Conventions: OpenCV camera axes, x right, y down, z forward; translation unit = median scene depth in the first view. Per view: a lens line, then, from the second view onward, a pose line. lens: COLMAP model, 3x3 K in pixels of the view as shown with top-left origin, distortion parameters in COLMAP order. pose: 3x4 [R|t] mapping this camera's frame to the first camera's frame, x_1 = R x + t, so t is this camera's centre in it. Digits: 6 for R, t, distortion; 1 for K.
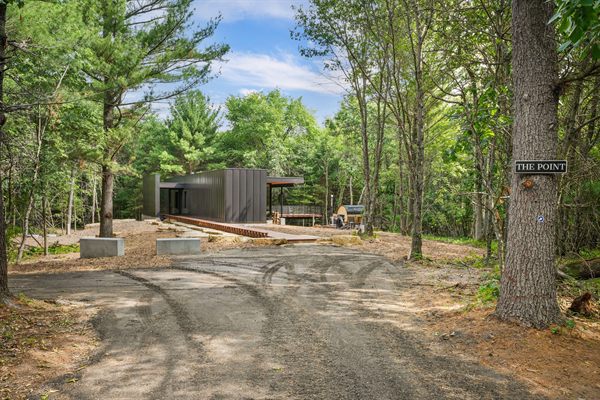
lens RADIAL K [[494.3, 0, 300.2], [0, 494.3, 182.0], [0, 0, 1]] dist [-0.000871, 0.002249]
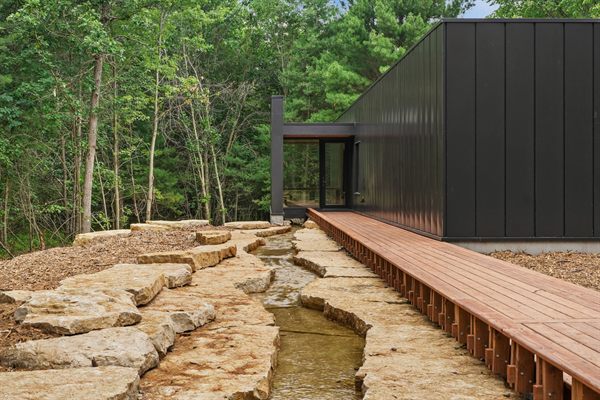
lens RADIAL K [[762.6, 0, 282.3], [0, 762.6, 176.1], [0, 0, 1]] dist [-0.009604, -0.003713]
pose [[0.908994, -0.014965, -0.416540, -0.039393], [0.023207, 0.999622, 0.014730, 0.025683], [0.416163, -0.023056, 0.908998, 0.365602]]
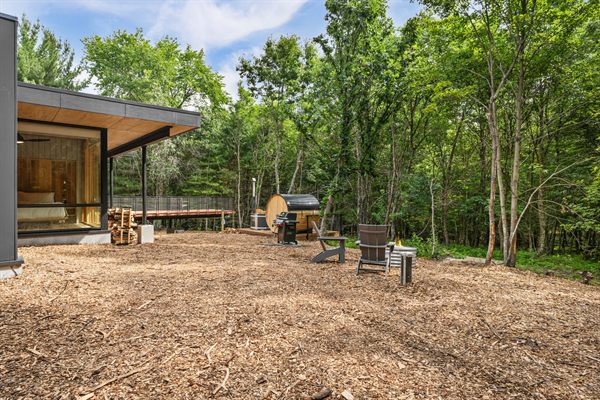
lens RADIAL K [[339.5, 0, 301.1], [0, 339.5, 196.1], [0, 0, 1]] dist [0.000704, 0.000245]
pose [[0.963058, -0.005806, 0.269231, 0.007039], [-0.003485, 0.999415, 0.034021, 0.029339], [-0.269271, -0.033702, 0.962475, 0.505150]]
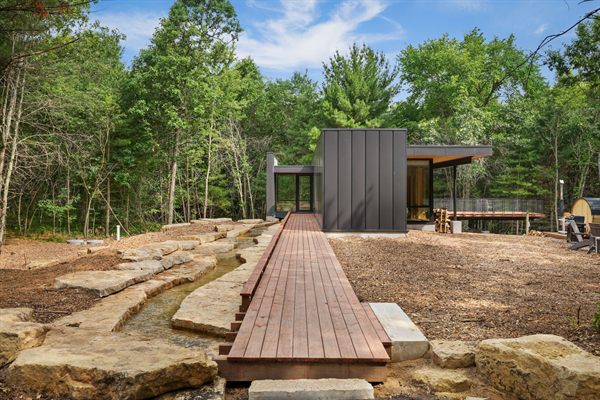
lens RADIAL K [[494.3, 0, 300.2], [0, 494.3, 182.0], [0, 0, 1]] dist [-0.000871, 0.002249]
pose [[0.900129, -0.014188, -0.435392, 0.035187], [0.019794, 0.999769, 0.008344, 0.014984], [0.435174, -0.016129, 0.900202, 0.297899]]
